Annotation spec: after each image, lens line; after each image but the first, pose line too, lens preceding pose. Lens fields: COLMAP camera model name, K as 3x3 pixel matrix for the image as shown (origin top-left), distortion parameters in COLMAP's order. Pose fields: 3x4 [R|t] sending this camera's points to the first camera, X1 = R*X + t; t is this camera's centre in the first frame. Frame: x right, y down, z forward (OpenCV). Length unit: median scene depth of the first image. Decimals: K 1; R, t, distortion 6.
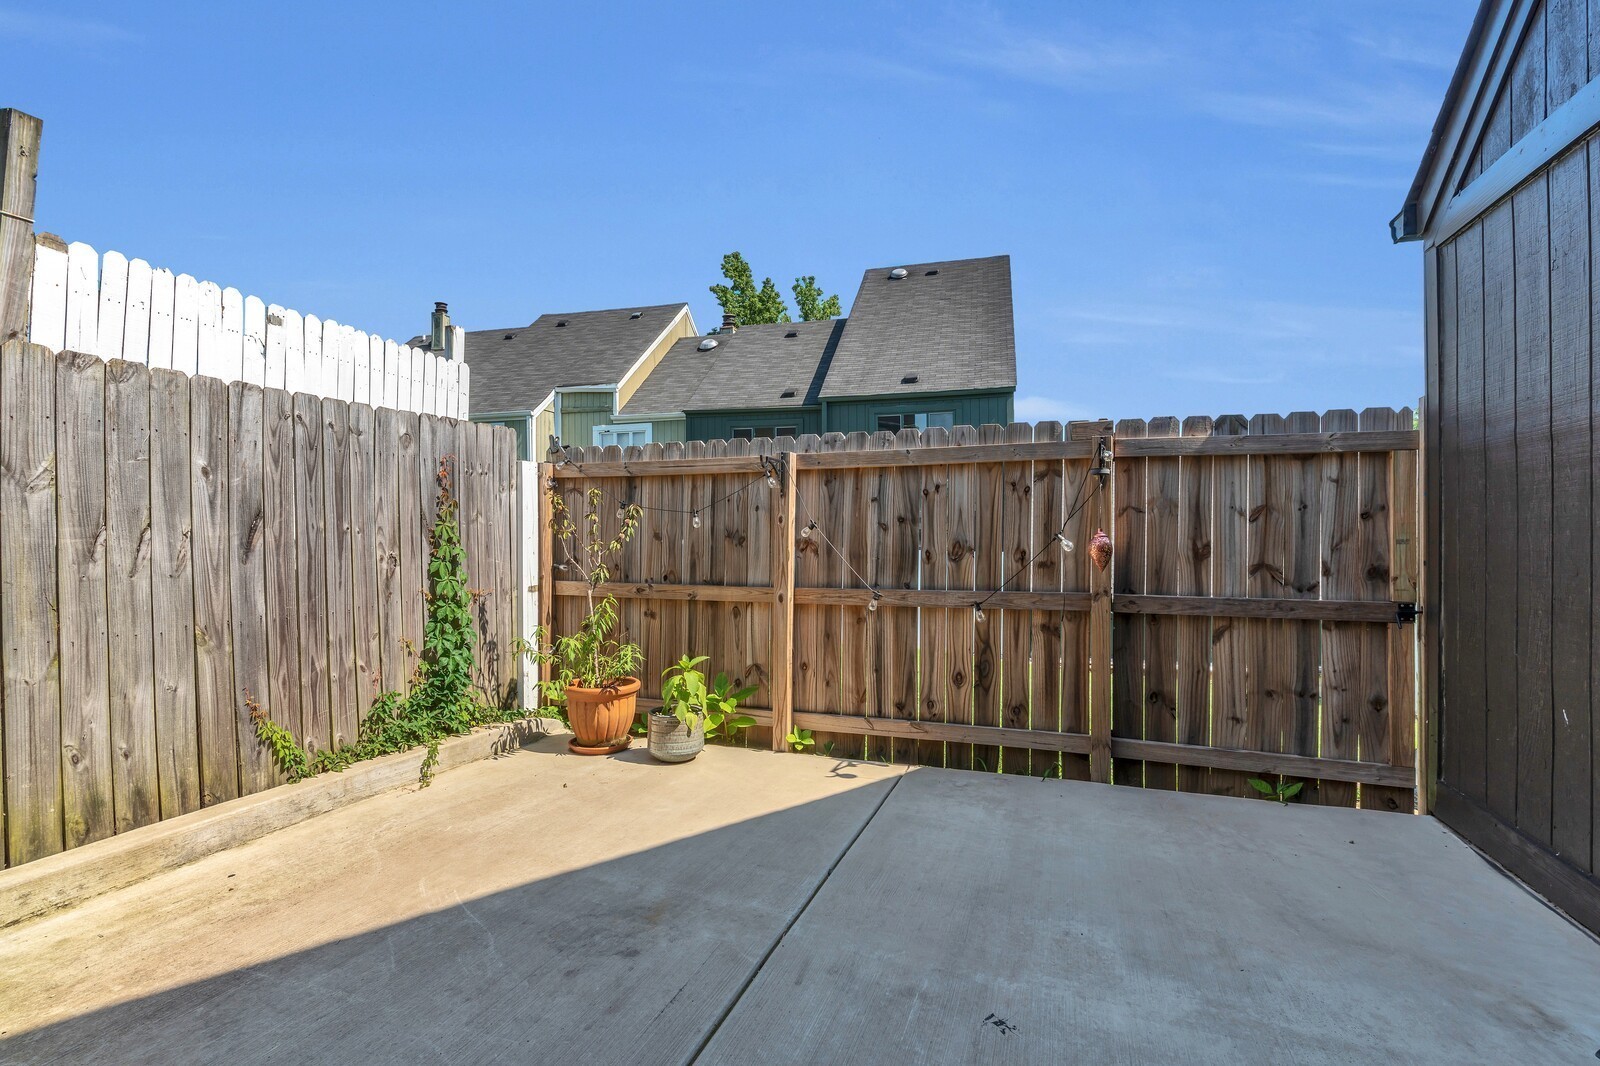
lens RADIAL K [[759.5, 0, 799.4], [0, 759.5, 535.0], [0, 0, 1]] dist [0.002690, 0.001634]
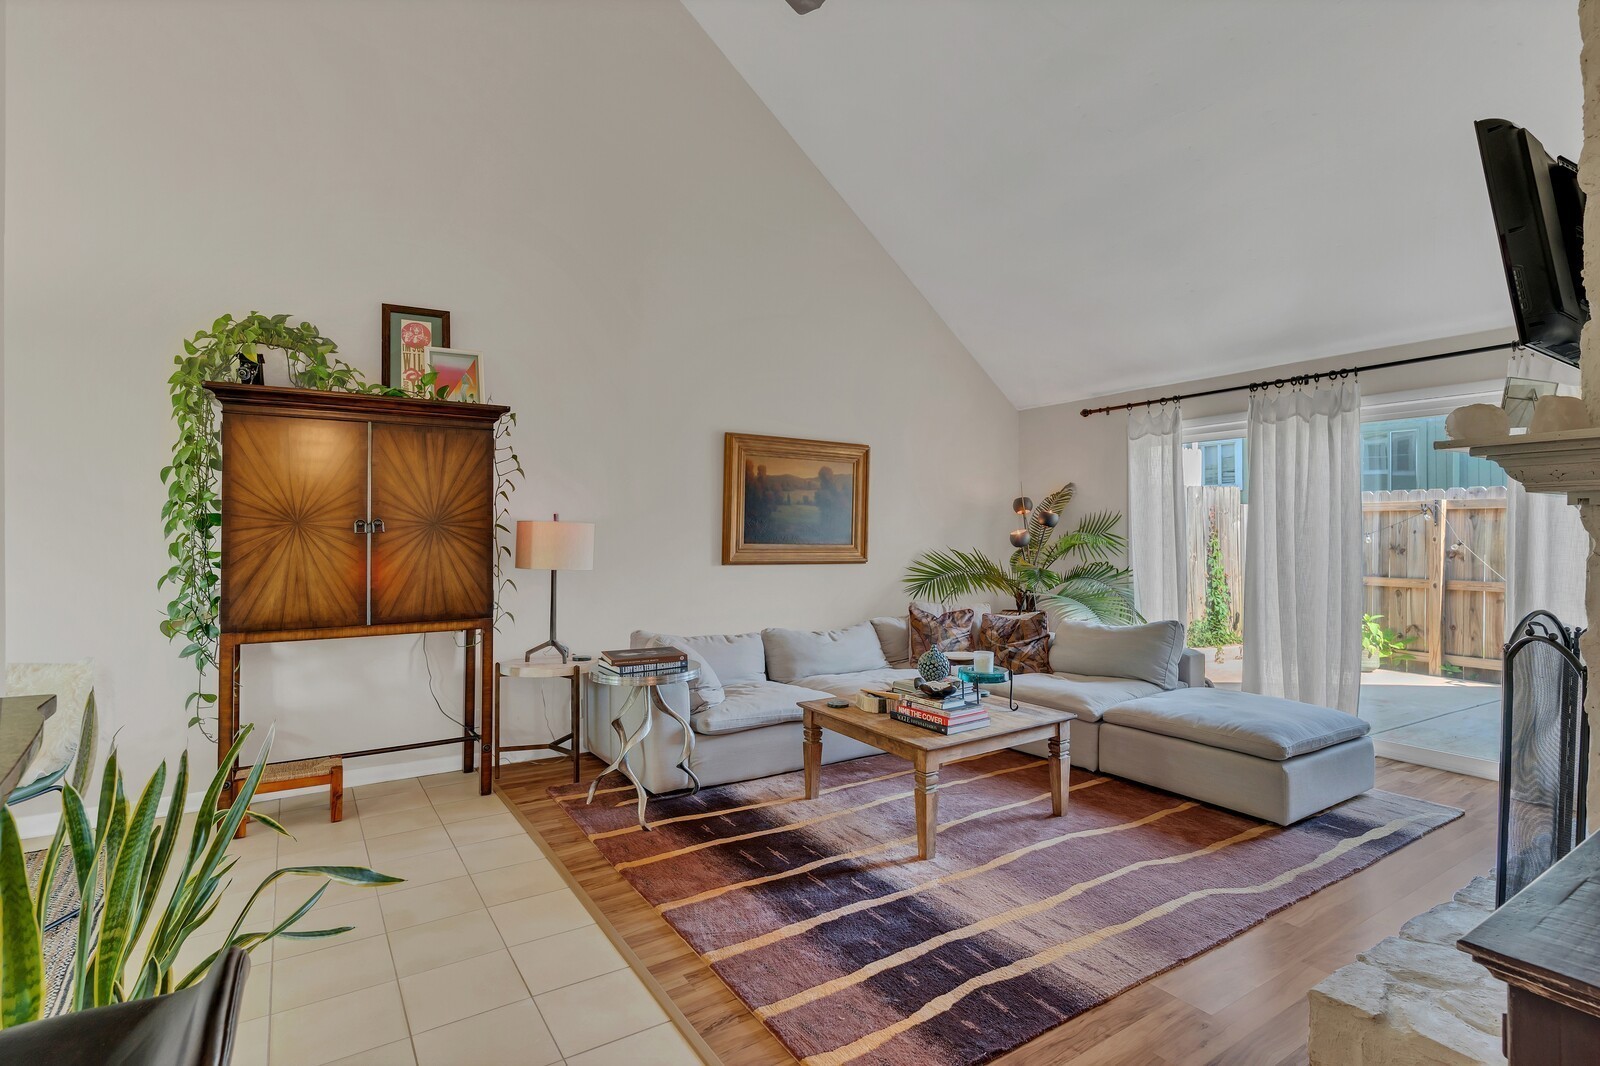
lens RADIAL K [[759.5, 0, 792.2], [0, 759.5, 522.7], [0, 0, 1]] dist [0.002690, 0.001634]
pose [[0.778358, -0.002340, -0.627816, -0.073026], [-0.005061, 0.999937, -0.010001, -0.032900], [0.627800, 0.010961, 0.778298, -1.215666]]
